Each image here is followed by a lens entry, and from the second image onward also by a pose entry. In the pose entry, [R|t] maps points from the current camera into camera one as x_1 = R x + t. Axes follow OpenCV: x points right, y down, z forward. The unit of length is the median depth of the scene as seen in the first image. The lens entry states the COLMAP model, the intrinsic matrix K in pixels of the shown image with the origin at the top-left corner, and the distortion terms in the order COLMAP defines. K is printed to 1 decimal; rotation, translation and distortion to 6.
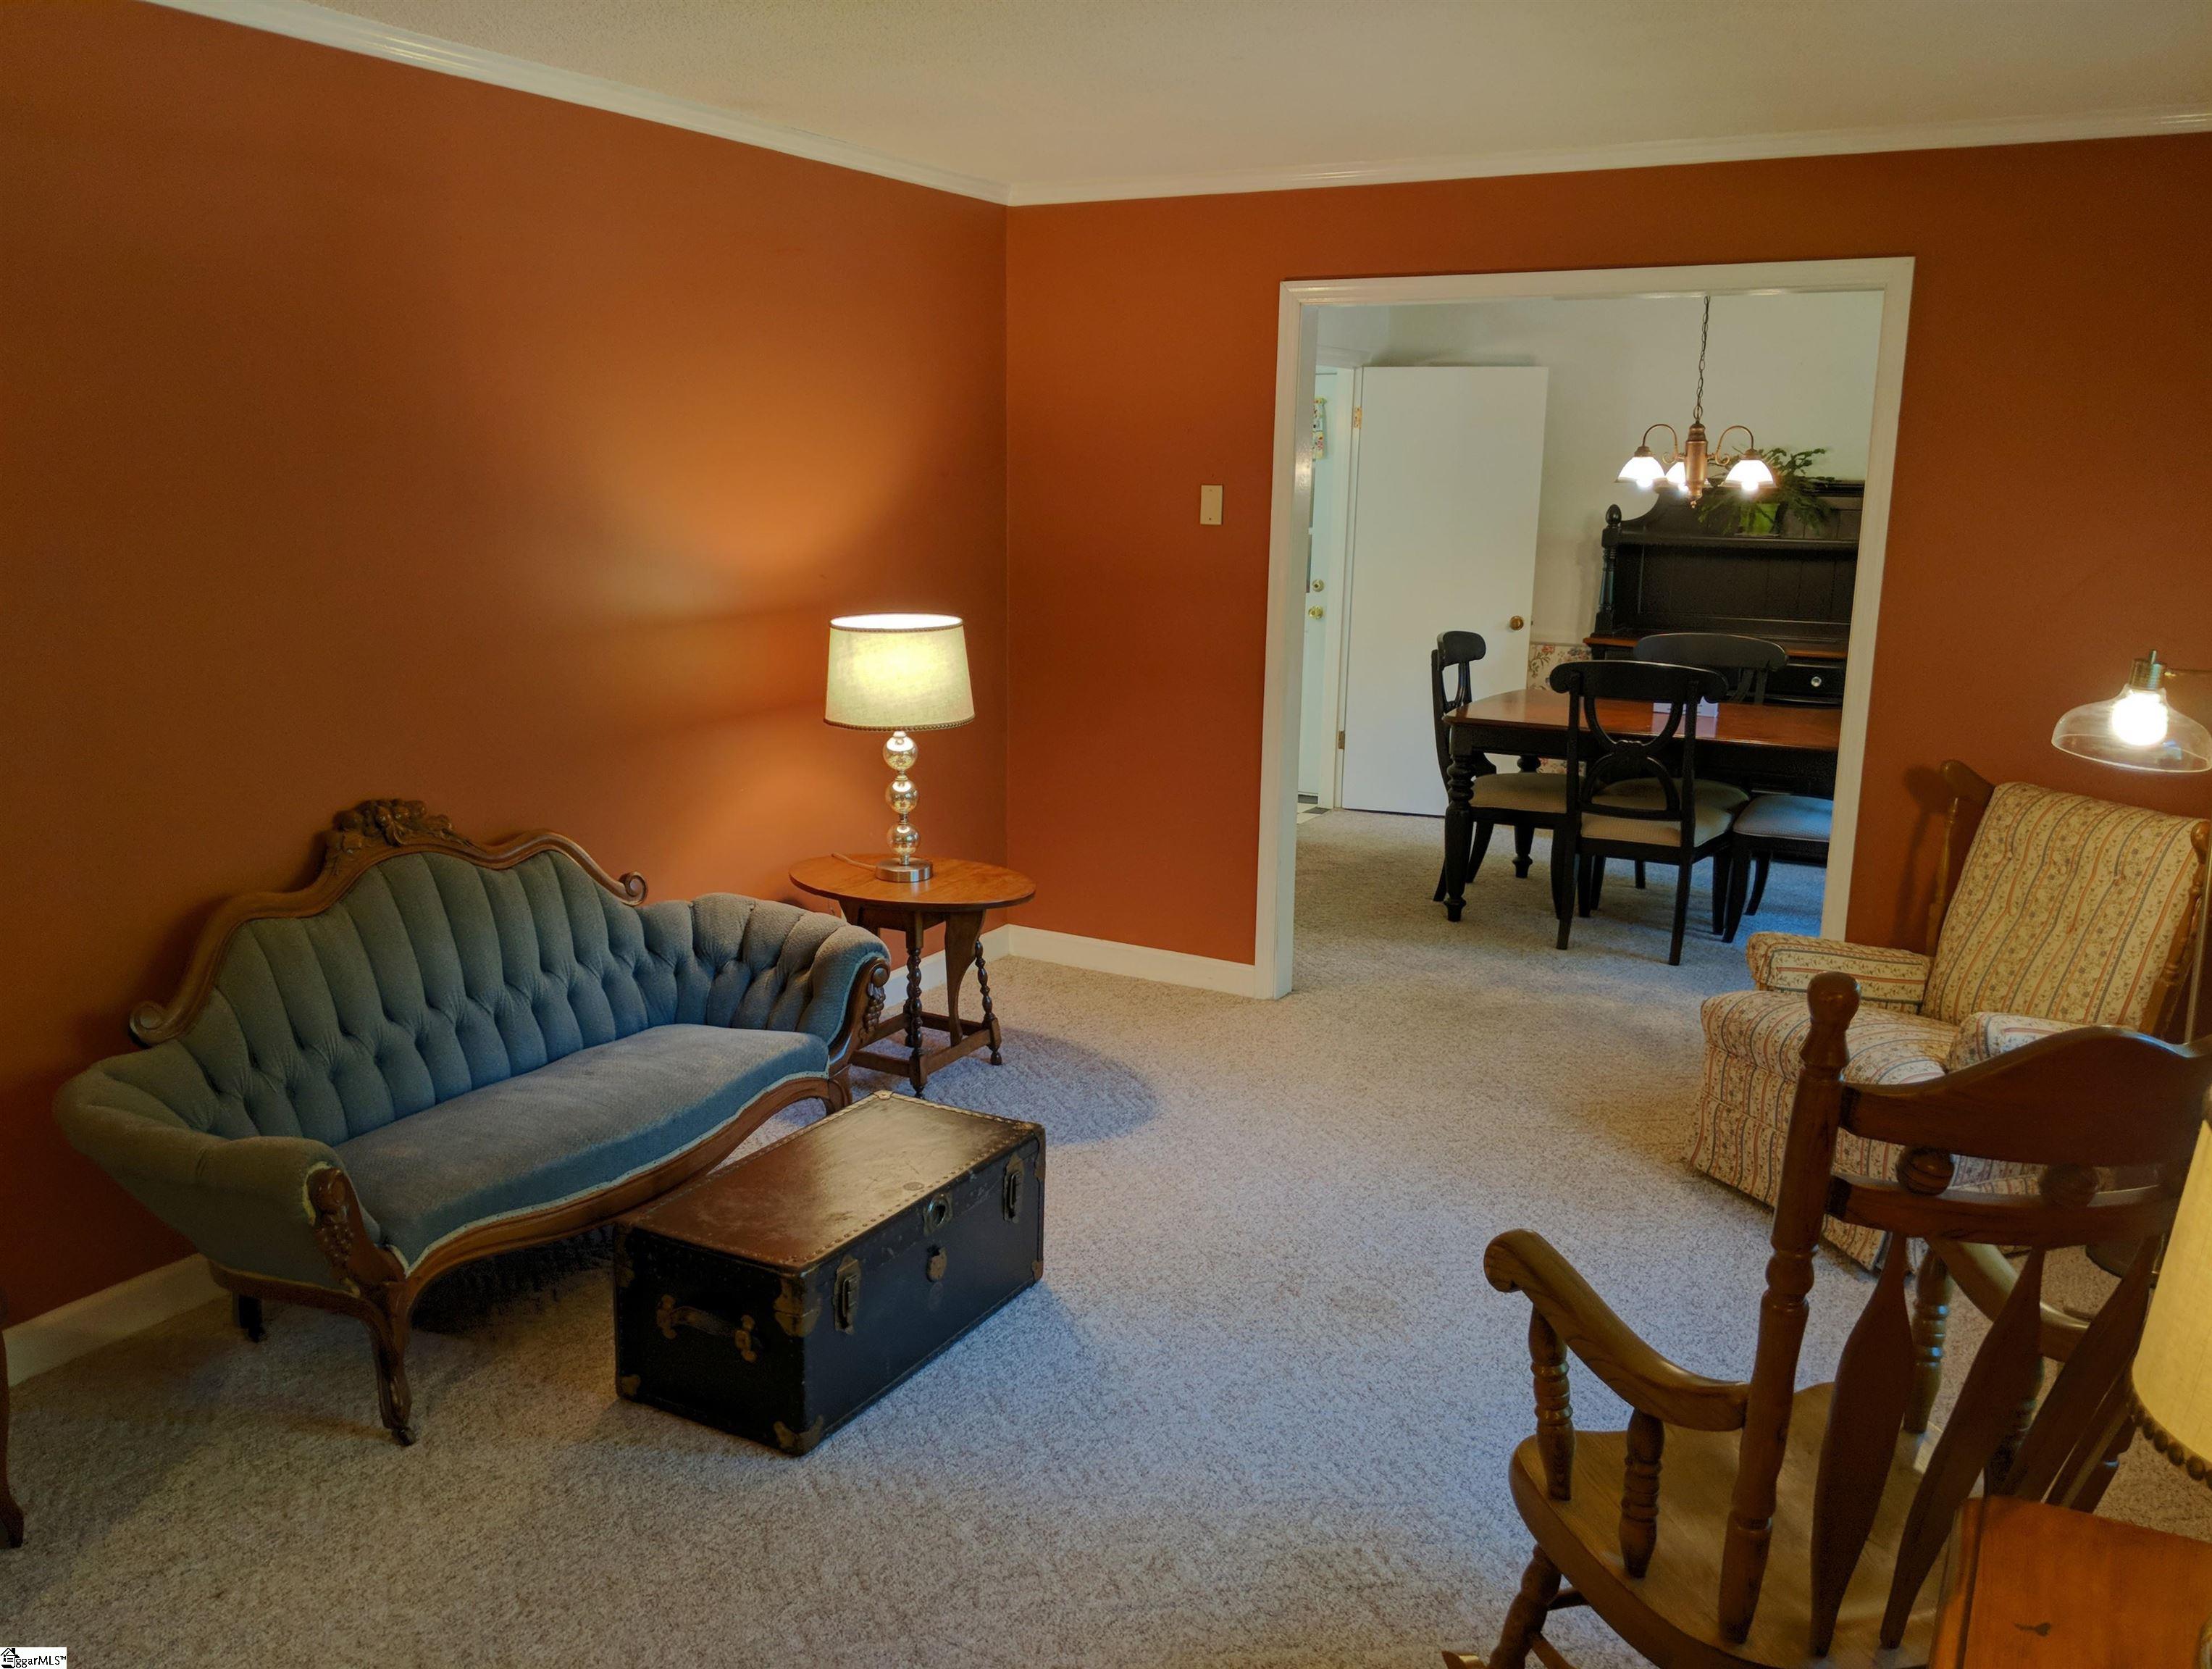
lens RADIAL K [[1799.7, 0, 1099.9], [0, 1799.7, 847.3], [0, 0, 1]] dist [0.037605, -0.045267]
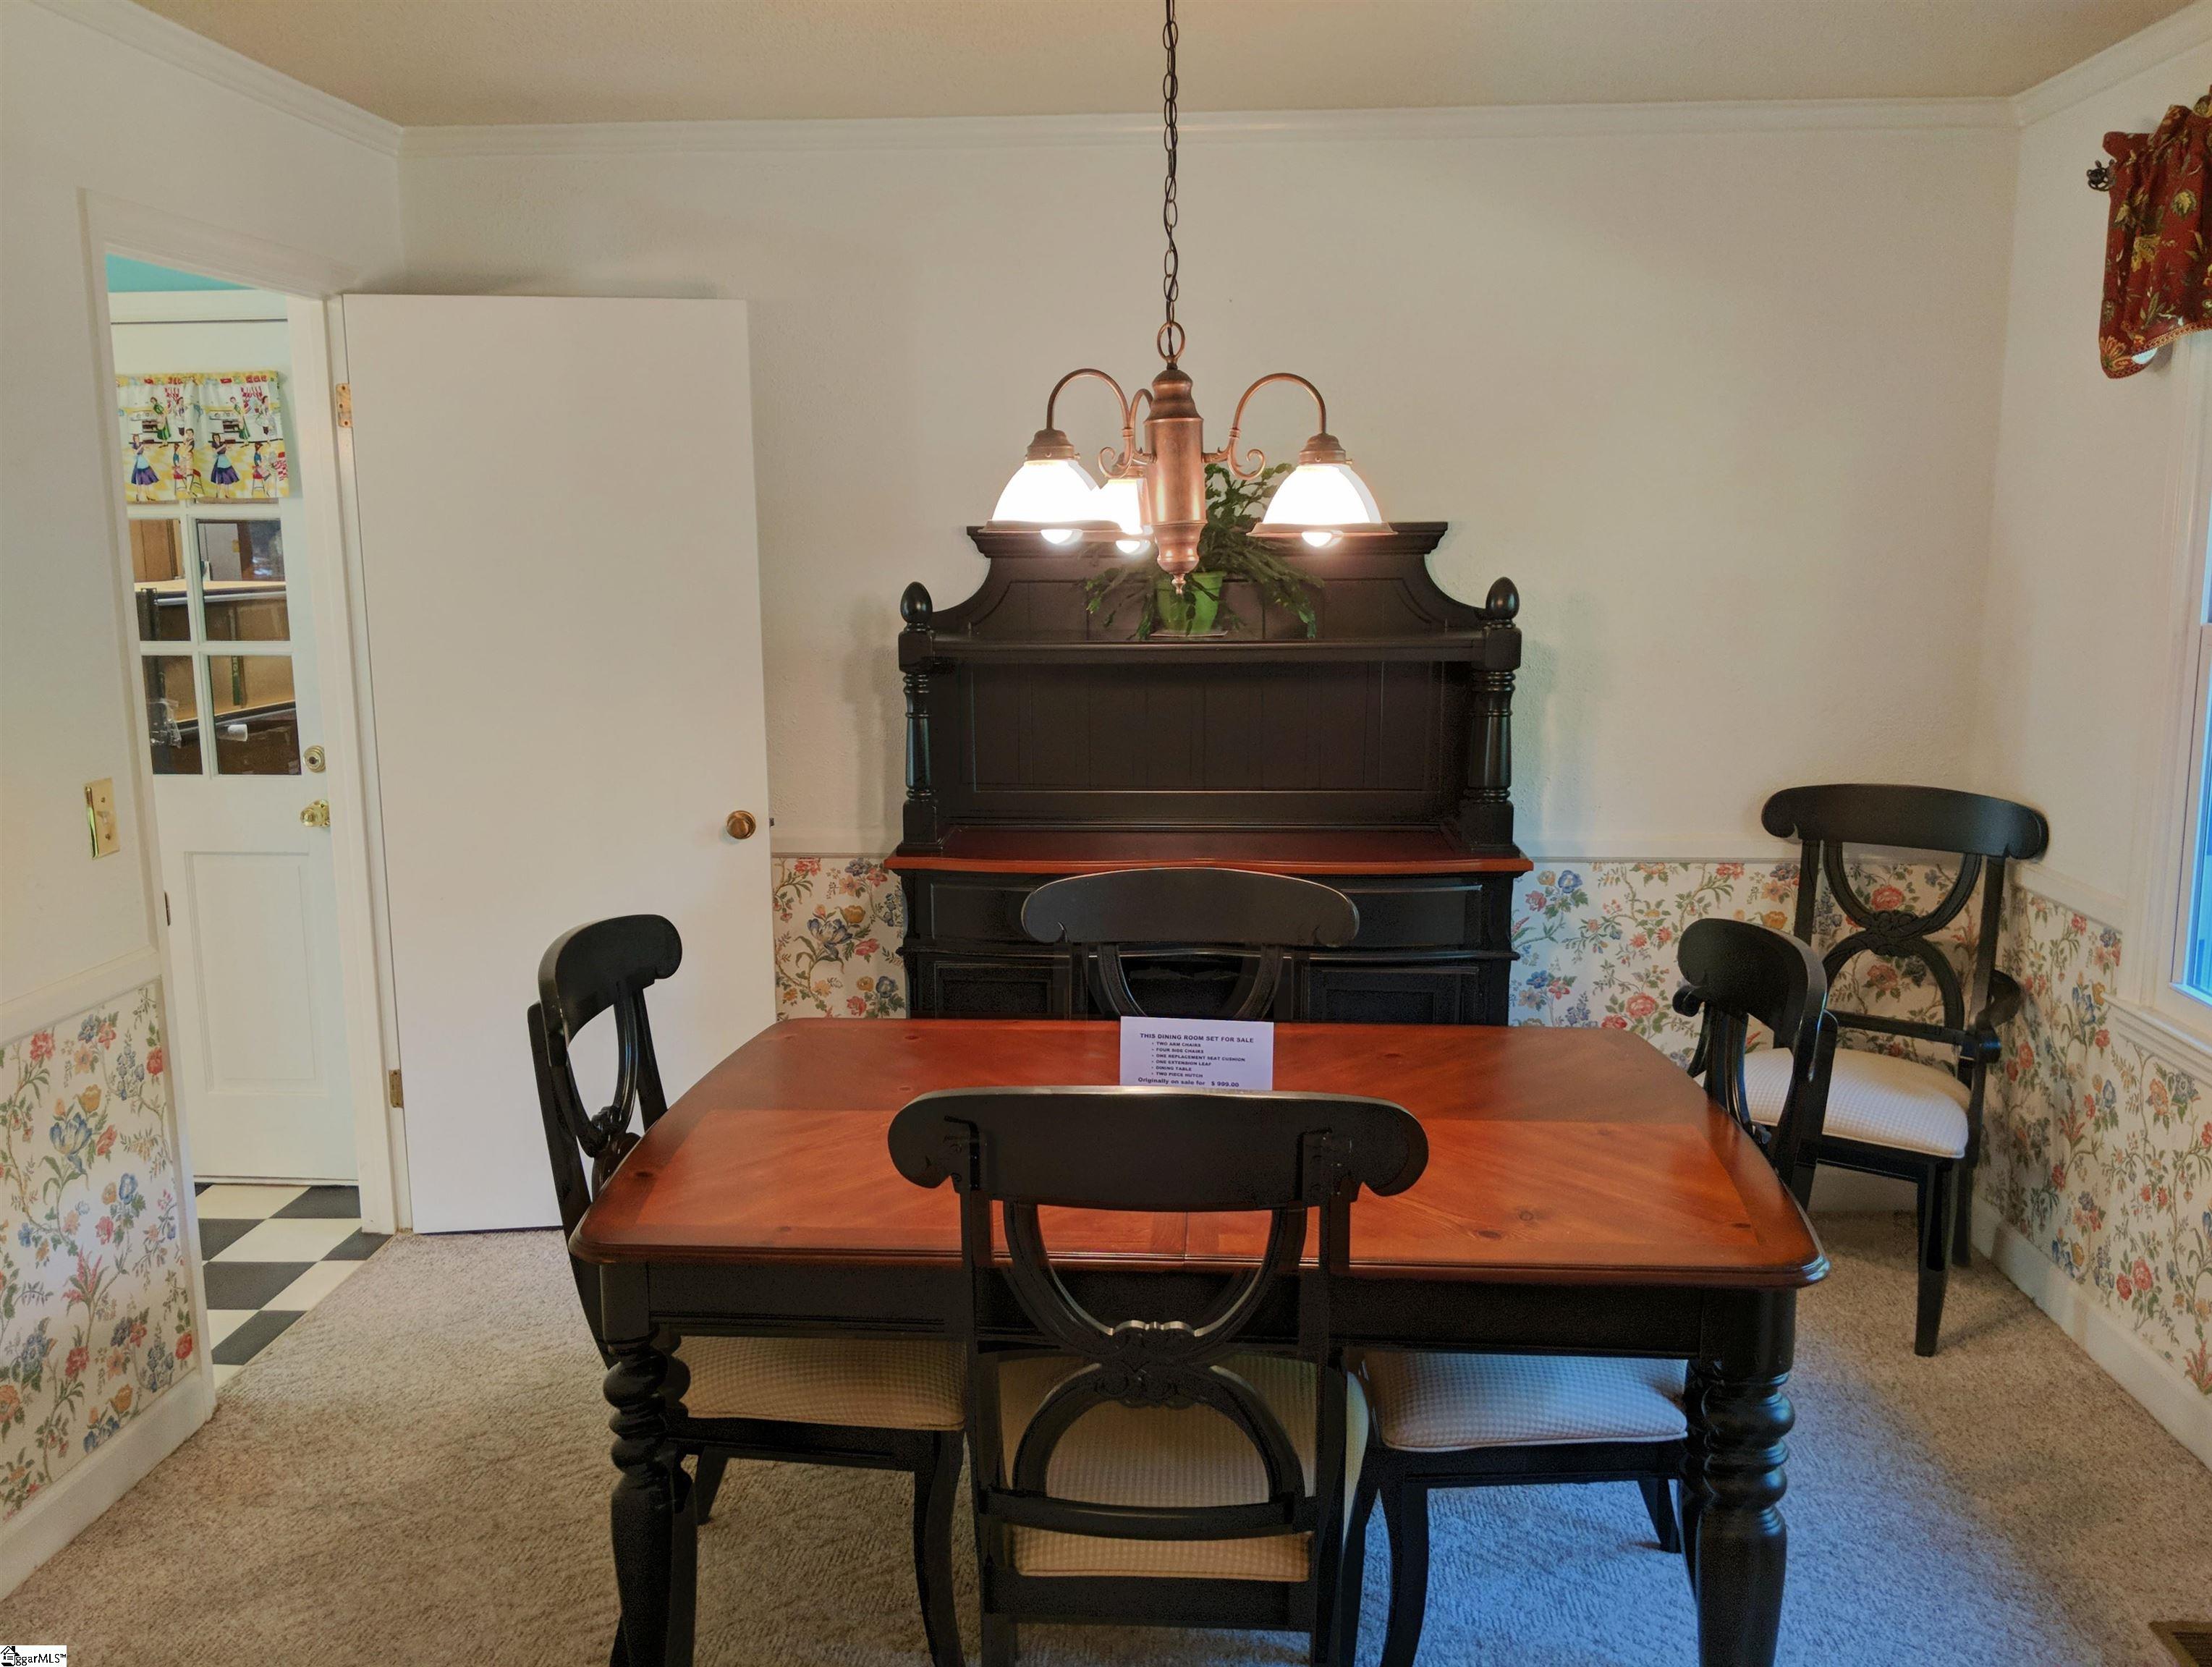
lens RADIAL K [[1799.5, 0, 1114.9], [0, 1799.5, 847.3], [0, 0, 1]] dist [0.037605, -0.045267]
pose [[0.903376, -0.095724, 0.418030, 0.124606], [0.110204, 0.993853, -0.010574, -0.108202], [-0.414448, 0.055621, 0.908372, 0.544034]]
